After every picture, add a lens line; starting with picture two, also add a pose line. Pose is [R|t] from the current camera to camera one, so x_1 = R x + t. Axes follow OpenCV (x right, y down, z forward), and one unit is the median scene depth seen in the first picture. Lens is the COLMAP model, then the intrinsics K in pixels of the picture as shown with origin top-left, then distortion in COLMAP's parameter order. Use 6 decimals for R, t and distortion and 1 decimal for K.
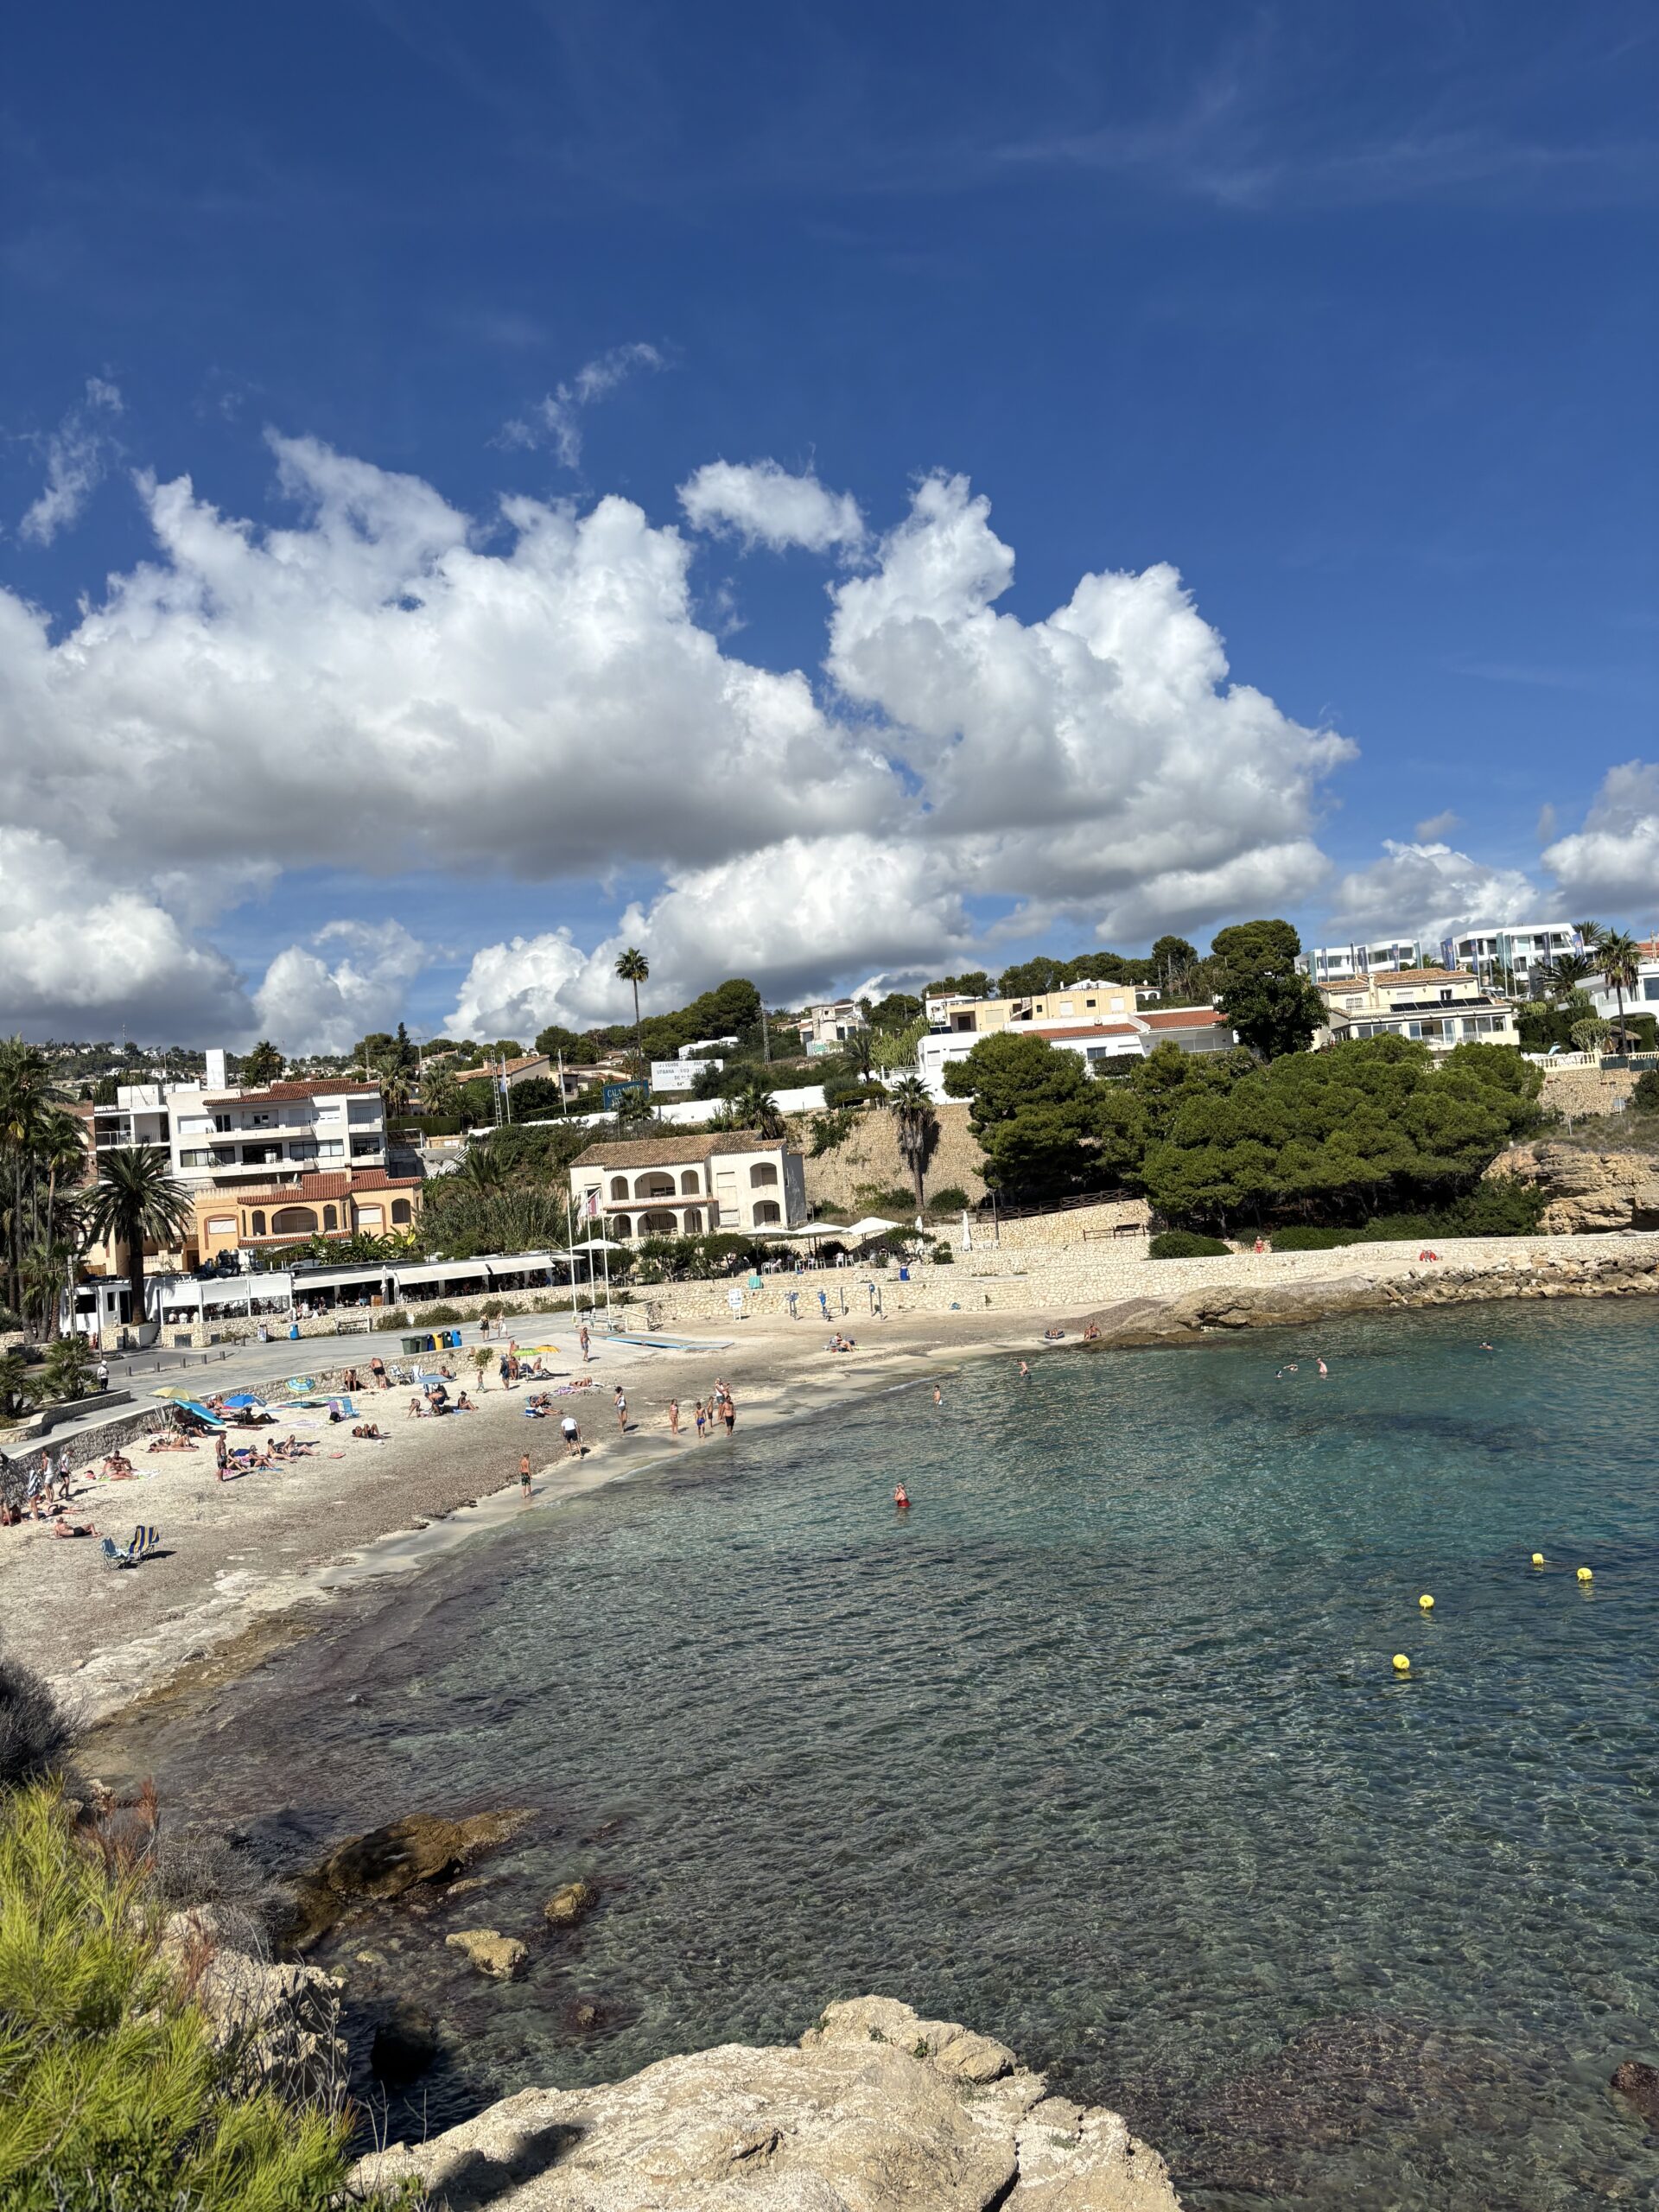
lens RADIAL K [[1667.9, 0, 829.5], [0, 1667.9, 1106.0], [0, 0, 1]] dist [0.047506, -0.001732]
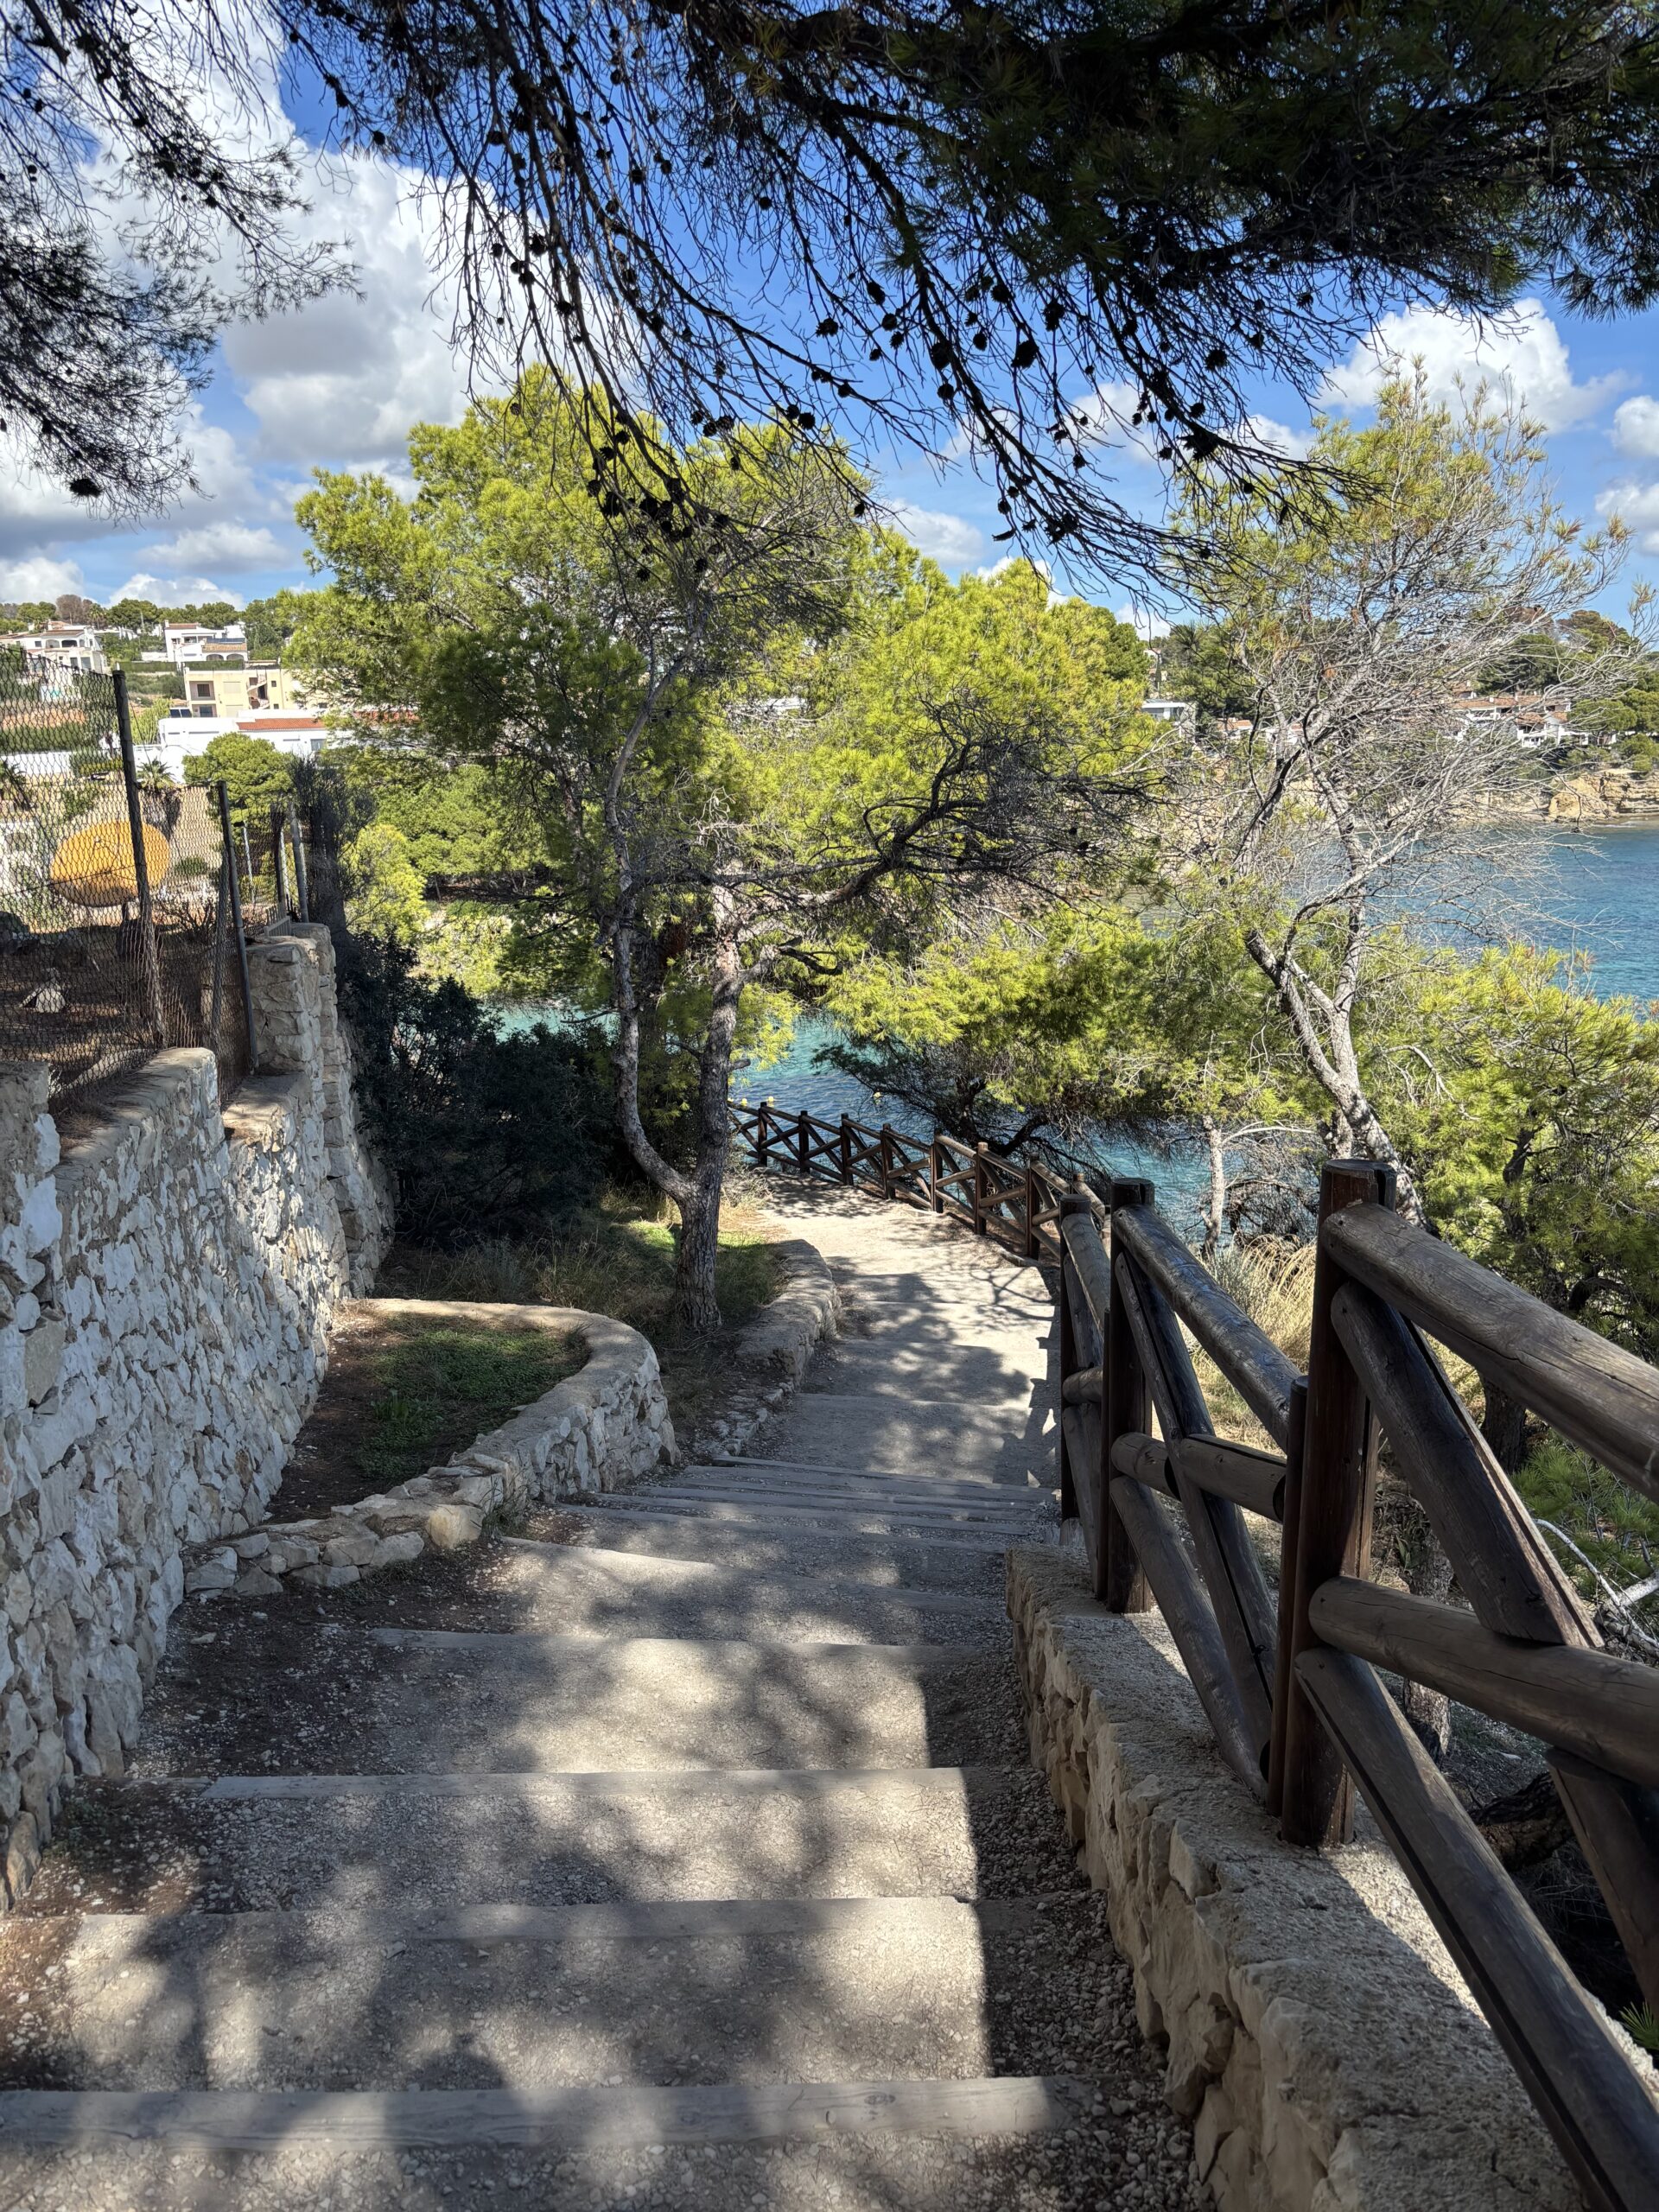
lens RADIAL K [[1667.9, 0, 829.5], [0, 1667.9, 1106.0], [0, 0, 1]] dist [0.047506, -0.001732]
pose [[0.909652, -0.033910, 0.413986, -0.019285], [-0.058811, 0.976107, 0.209181, -0.061267], [-0.411188, -0.214628, 0.885923, -0.336505]]
